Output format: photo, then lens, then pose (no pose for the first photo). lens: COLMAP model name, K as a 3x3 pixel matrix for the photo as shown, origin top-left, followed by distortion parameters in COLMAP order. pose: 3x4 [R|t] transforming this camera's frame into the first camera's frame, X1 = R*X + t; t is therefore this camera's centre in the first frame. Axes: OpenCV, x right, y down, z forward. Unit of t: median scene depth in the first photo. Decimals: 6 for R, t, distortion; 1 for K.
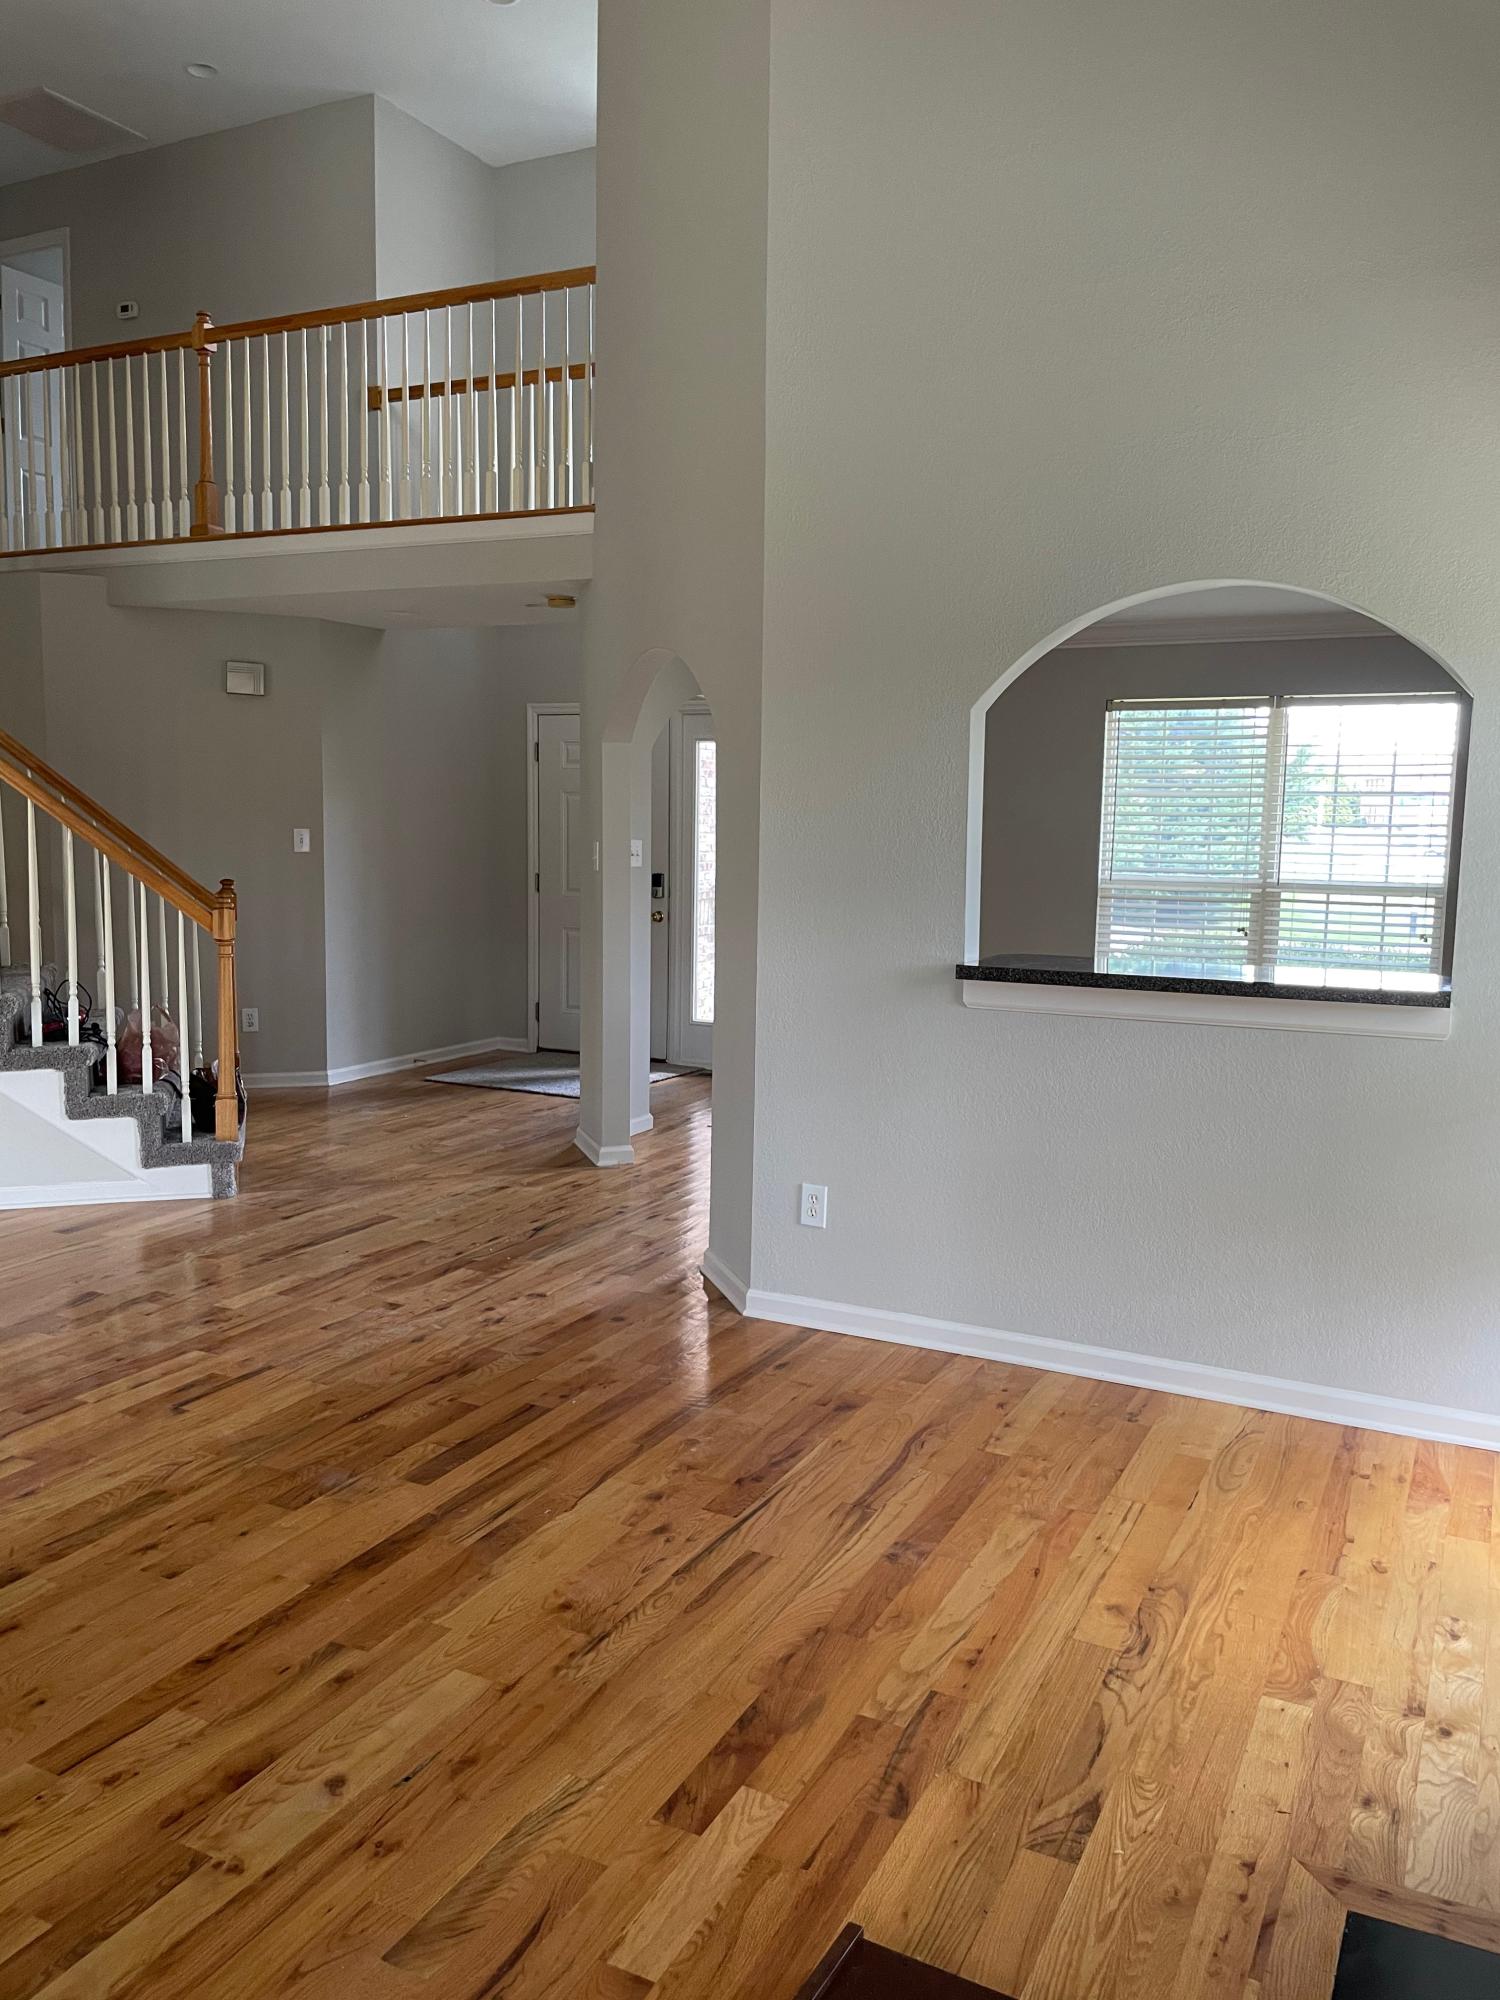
lens RADIAL K [[1517.0, 0, 764.5], [0, 1517.0, 990.0], [0, 0, 1]] dist [0.076634, -0.108286]
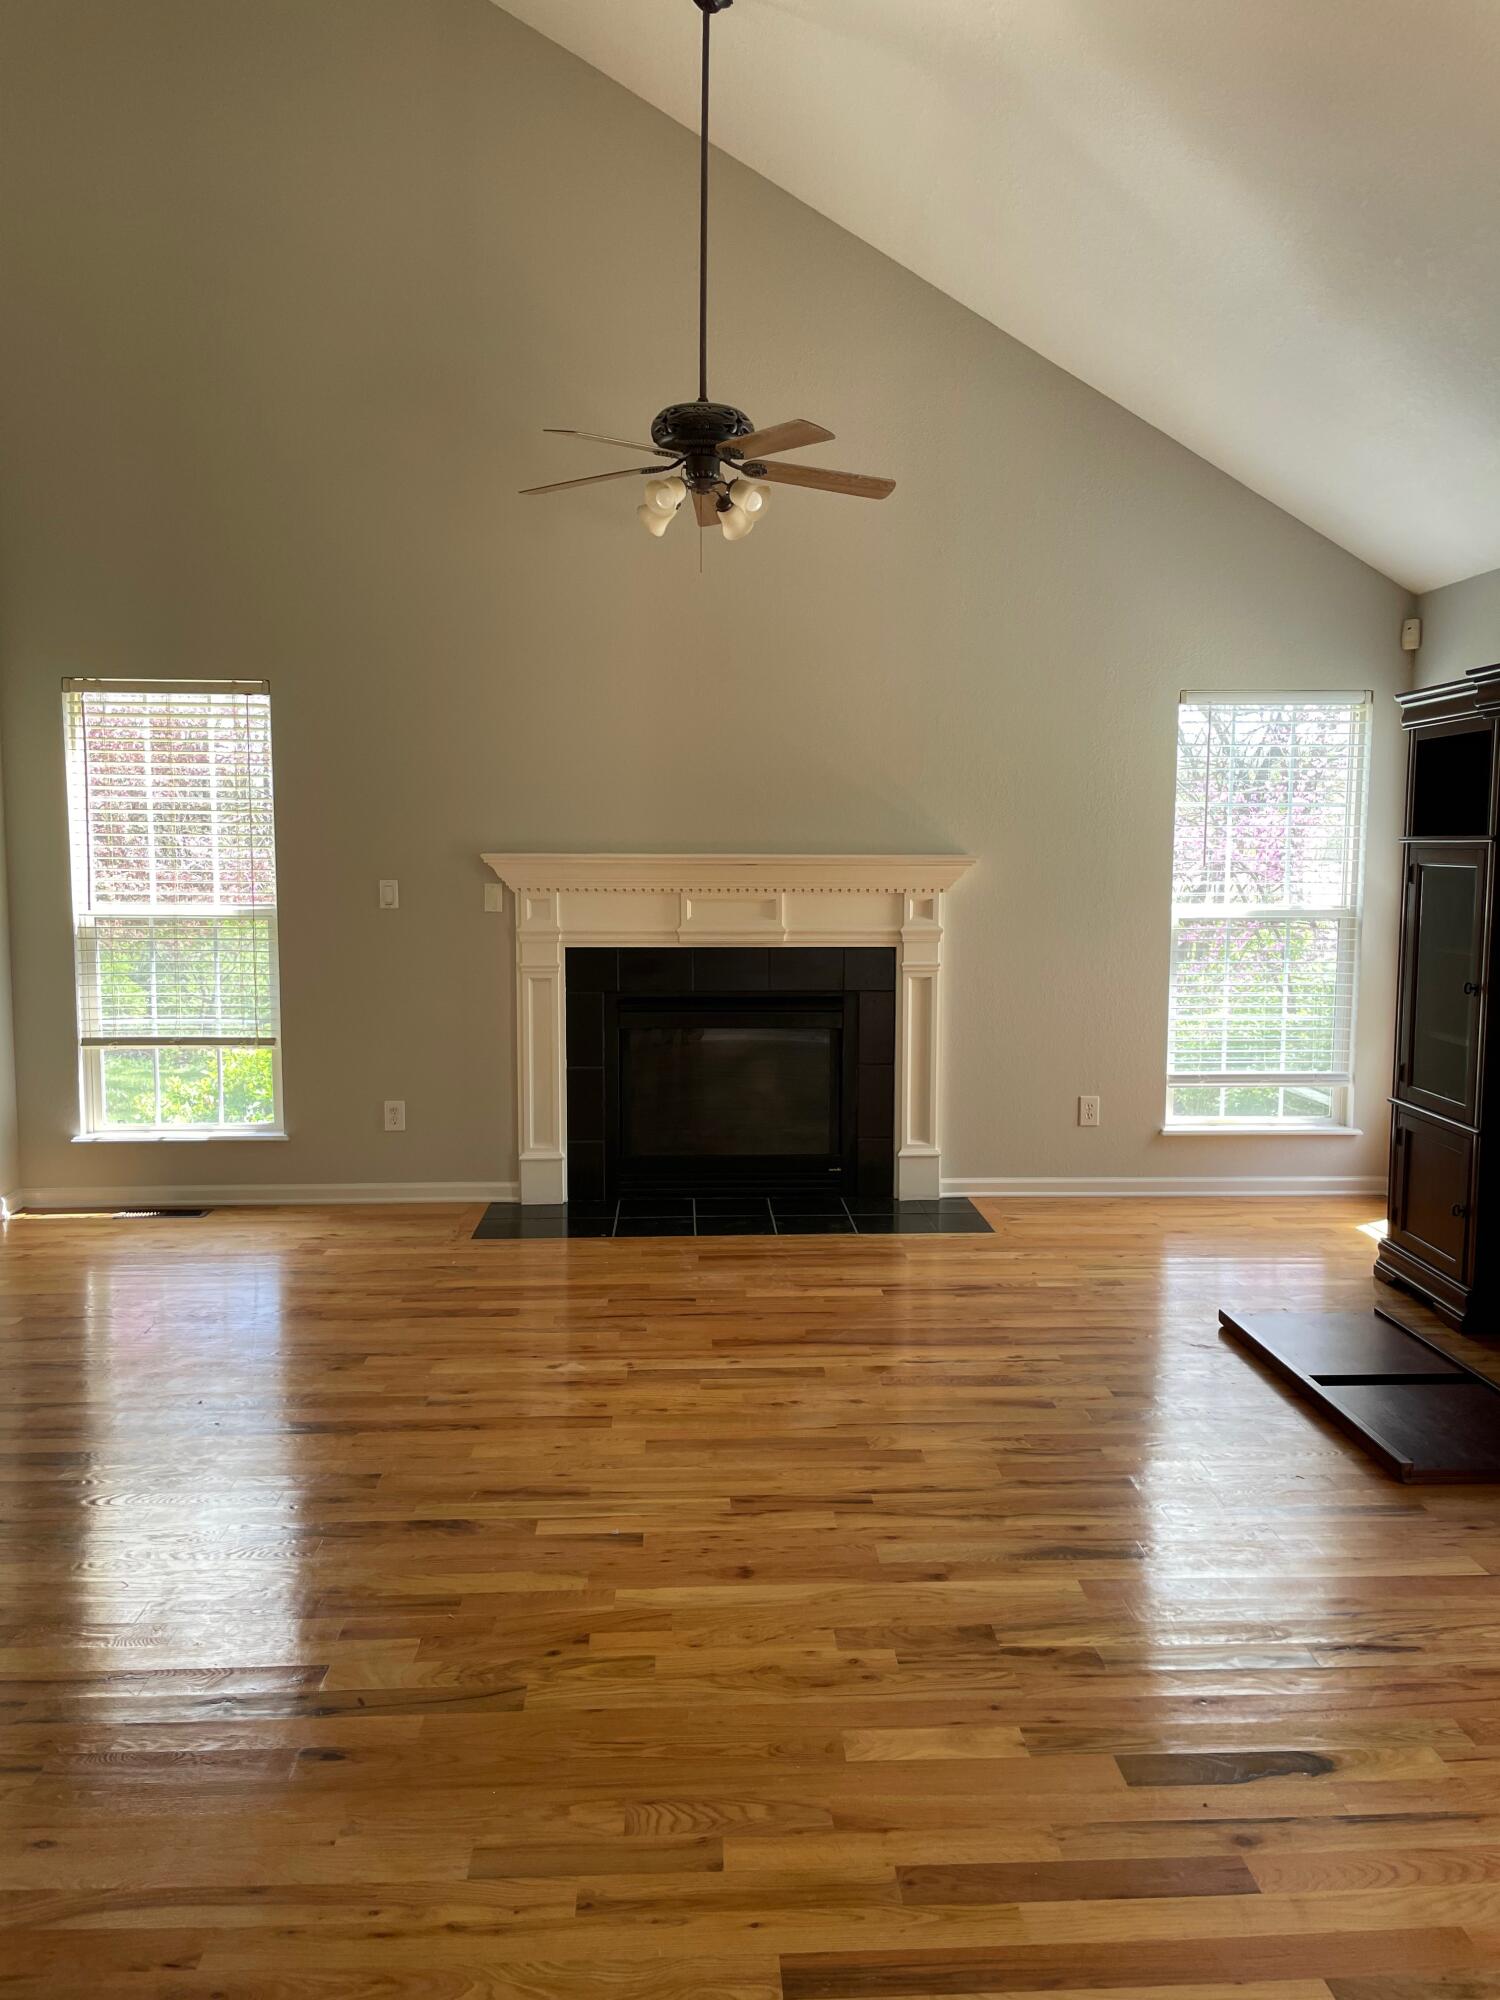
lens RADIAL K [[1517.0, 0, 758.1], [0, 1517.0, 997.3], [0, 0, 1]] dist [0.076634, -0.108286]
pose [[-0.486771, -0.106944, 0.866958, -0.792067], [0.081496, 0.982589, 0.166966, -0.084714], [-0.869719, 0.151928, -0.469581, 0.643367]]
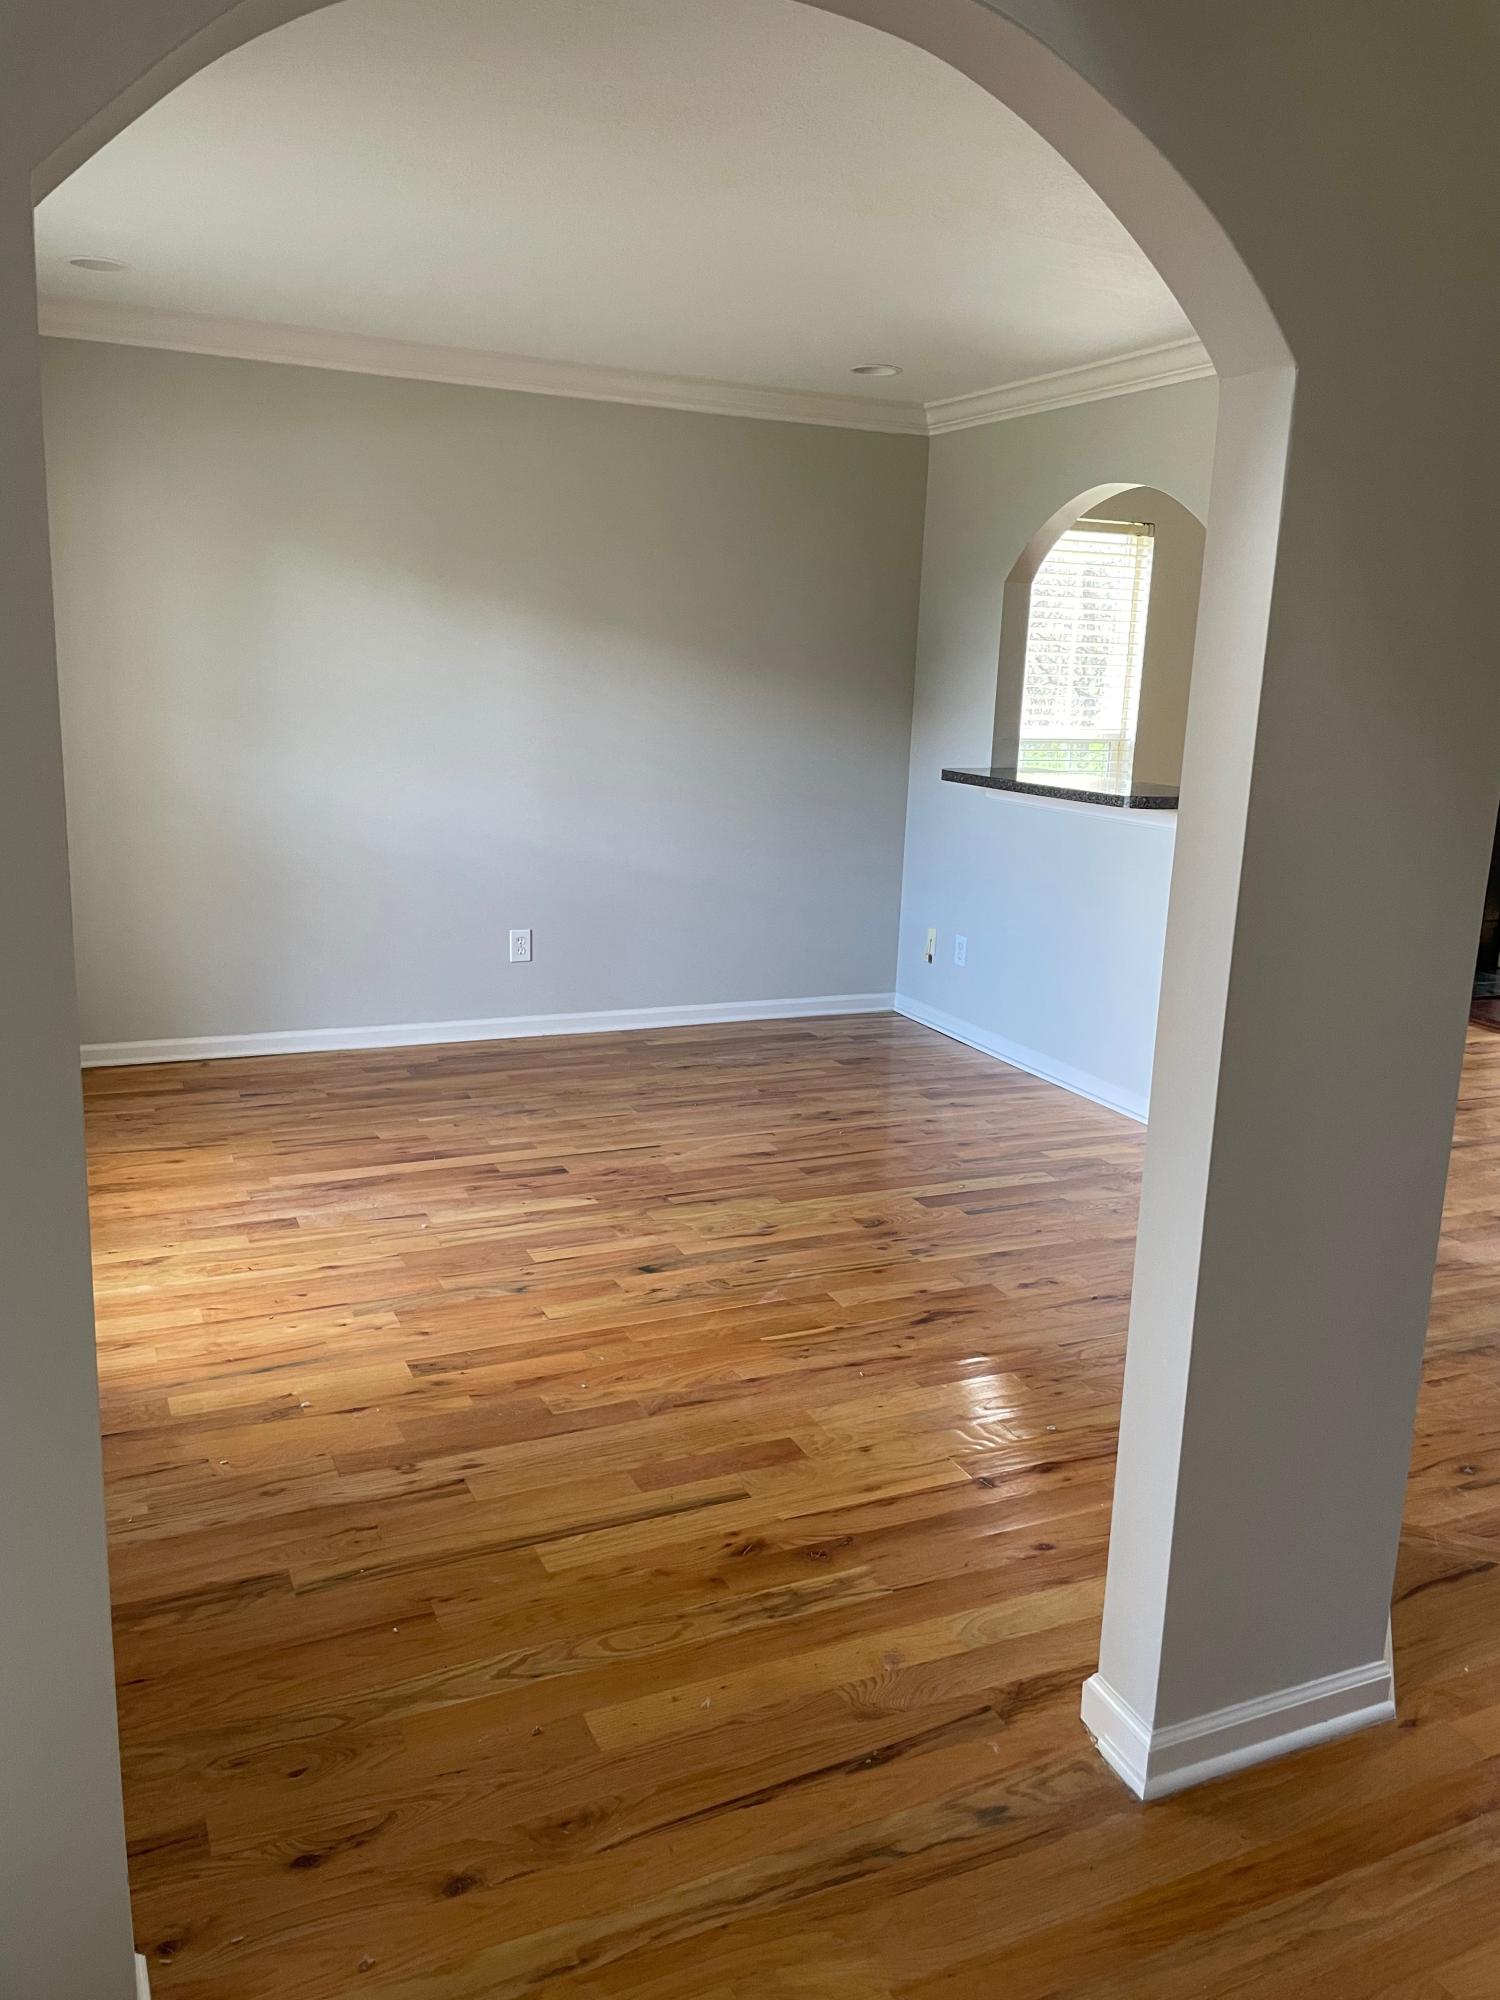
lens RADIAL K [[1517.0, 0, 758.9], [0, 1517.0, 996.8], [0, 0, 1]] dist [0.076634, -0.108286]
pose [[-0.778255, -0.177835, 0.602240, -0.225139], [0.019910, 0.951591, 0.306723, -0.170825], [-0.627632, 0.250699, -0.737040, 1.545591]]
